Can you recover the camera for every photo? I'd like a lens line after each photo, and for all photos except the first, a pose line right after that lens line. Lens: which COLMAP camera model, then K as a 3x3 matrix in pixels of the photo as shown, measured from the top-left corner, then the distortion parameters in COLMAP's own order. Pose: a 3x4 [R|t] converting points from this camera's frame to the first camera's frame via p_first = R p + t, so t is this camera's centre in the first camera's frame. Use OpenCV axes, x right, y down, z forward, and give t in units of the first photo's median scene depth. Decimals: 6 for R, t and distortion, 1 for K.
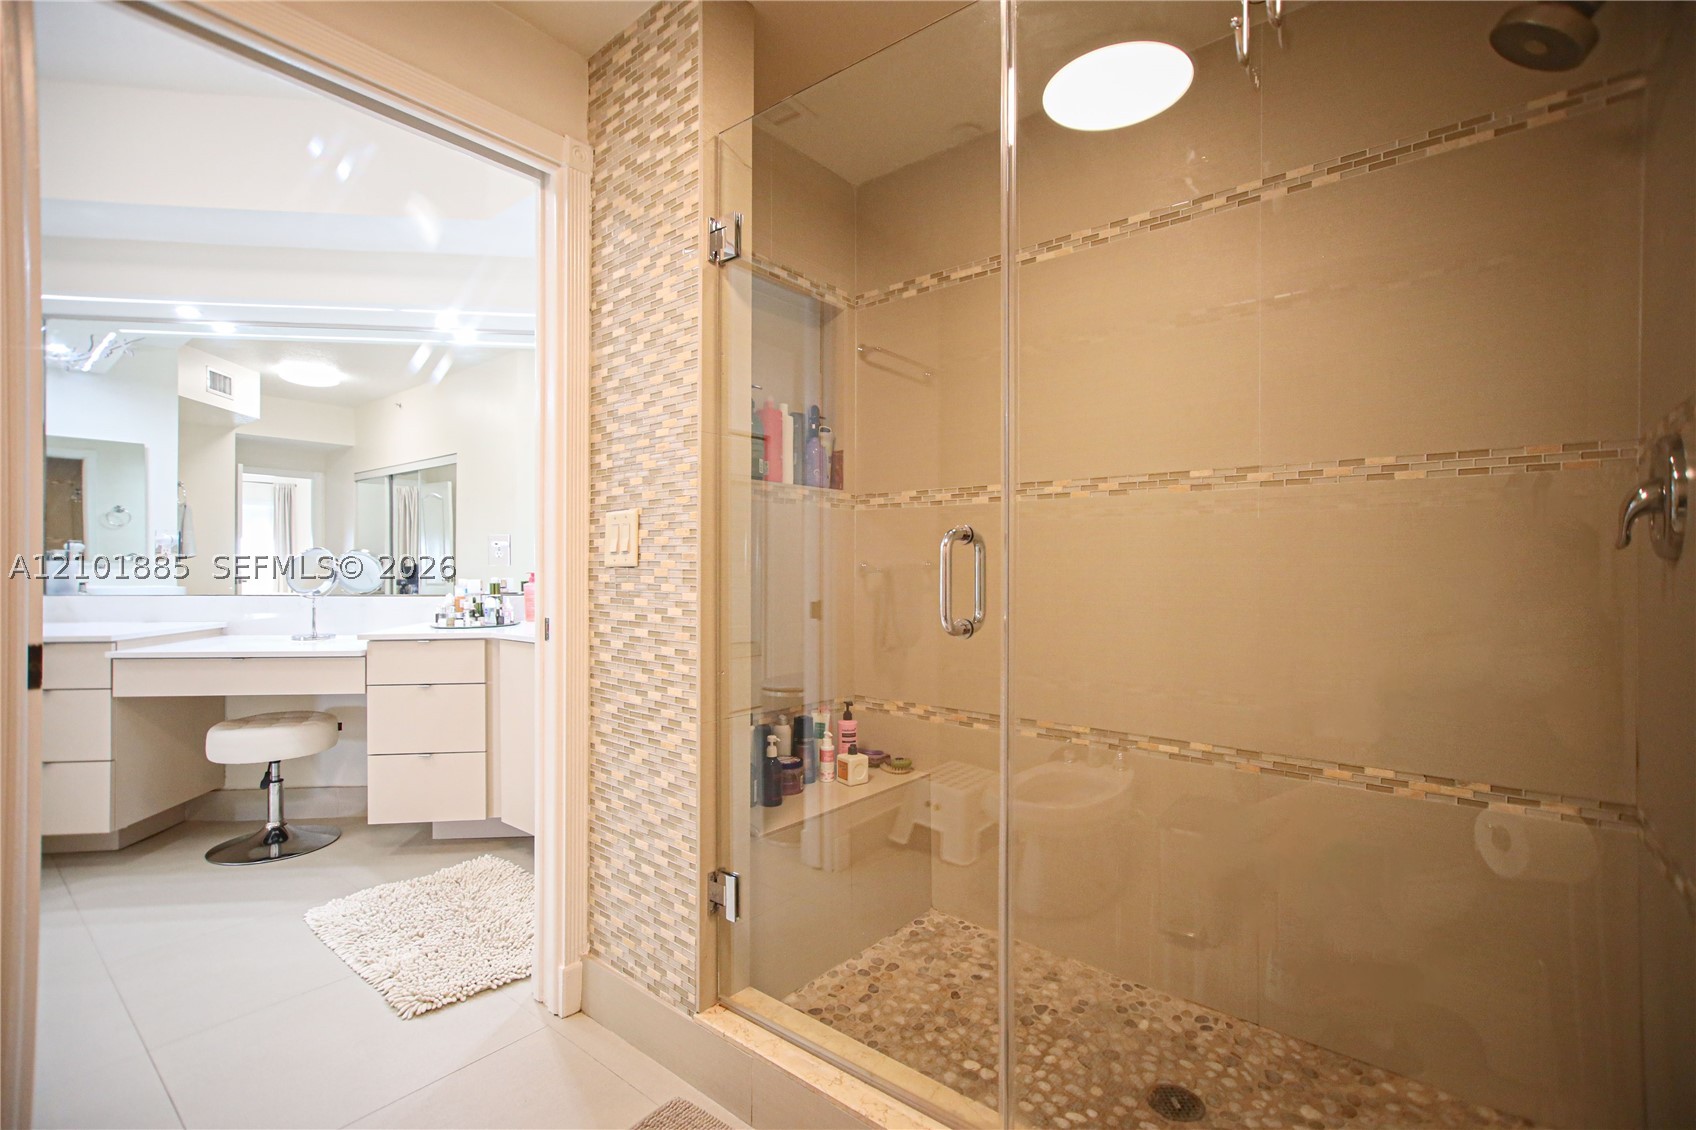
lens RADIAL K [[762.9, 0, 853.1], [0, 762.9, 562.4], [0, 0, 1]] dist [-0.007377, 0.003302]
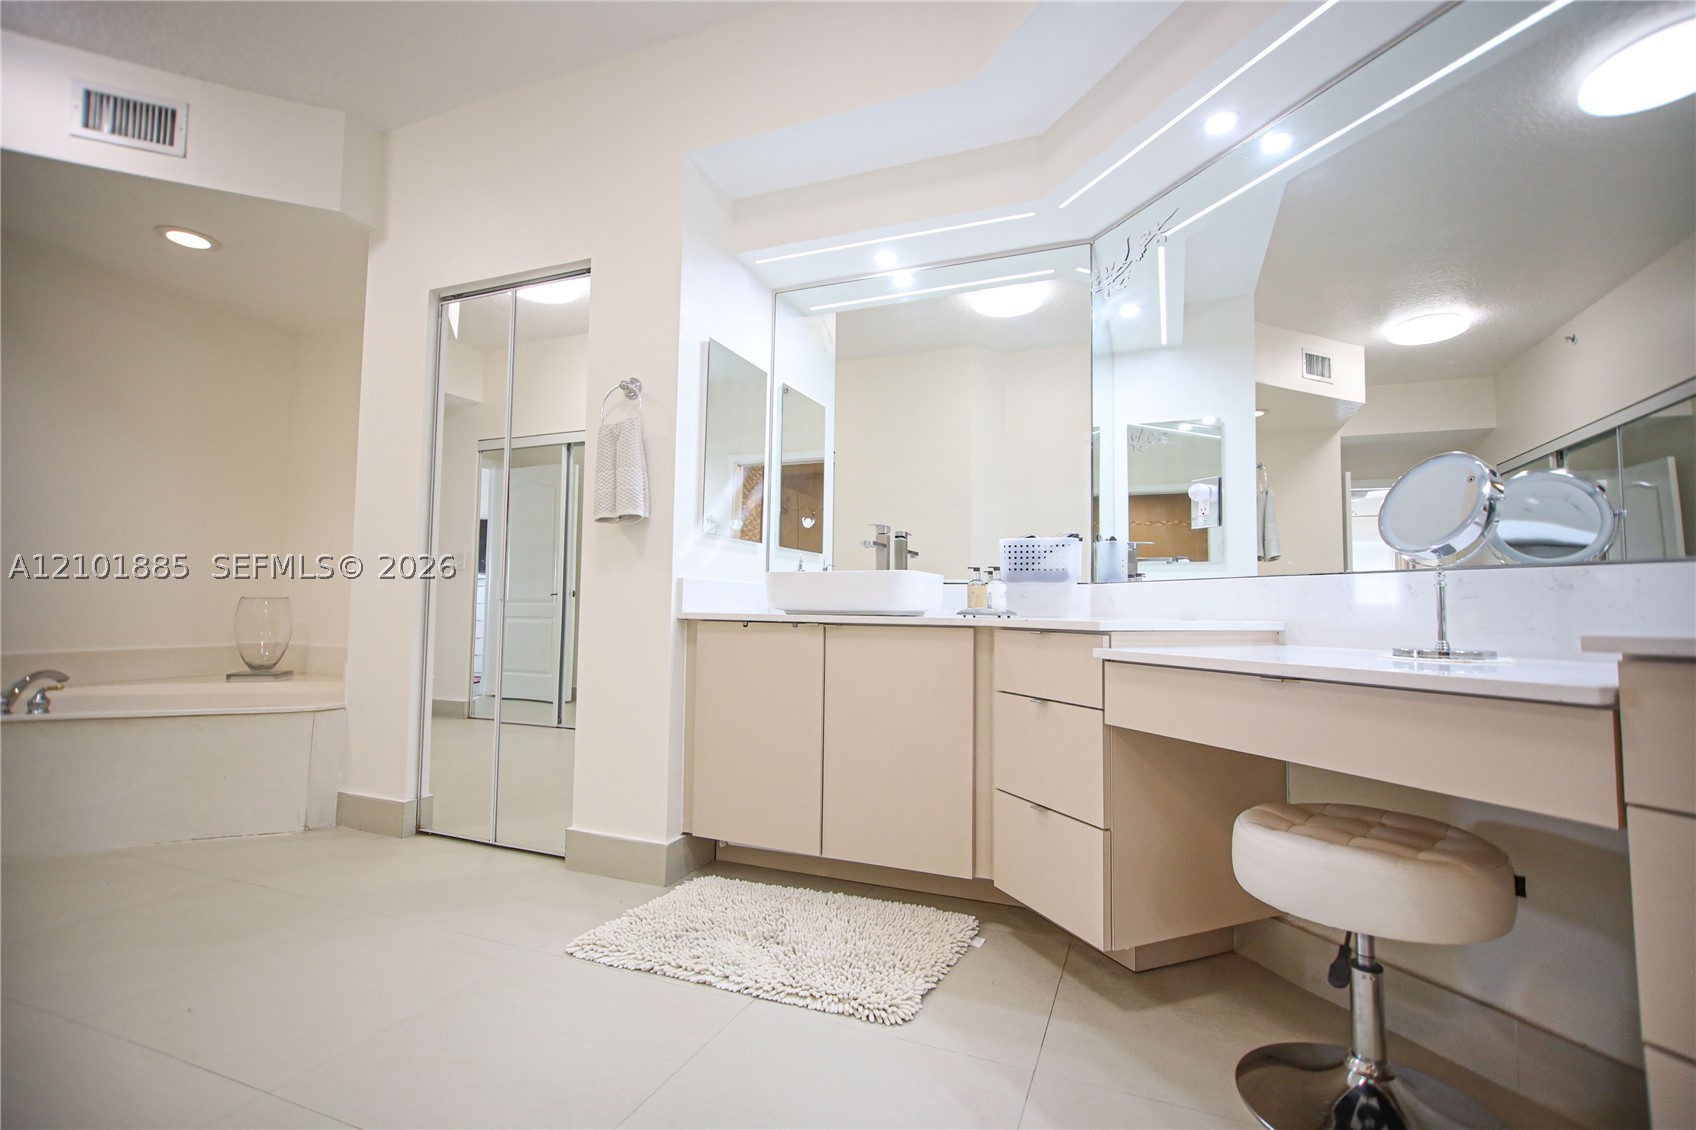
lens RADIAL K [[762.9, 0, 852.1], [0, 762.9, 556.8], [0, 0, 1]] dist [-0.007377, 0.003302]
pose [[0.288493, -0.066194, -0.955191, -0.397835], [-0.020786, 0.996939, -0.075365, 0.084883], [0.957256, 0.041596, 0.286234, 0.564609]]
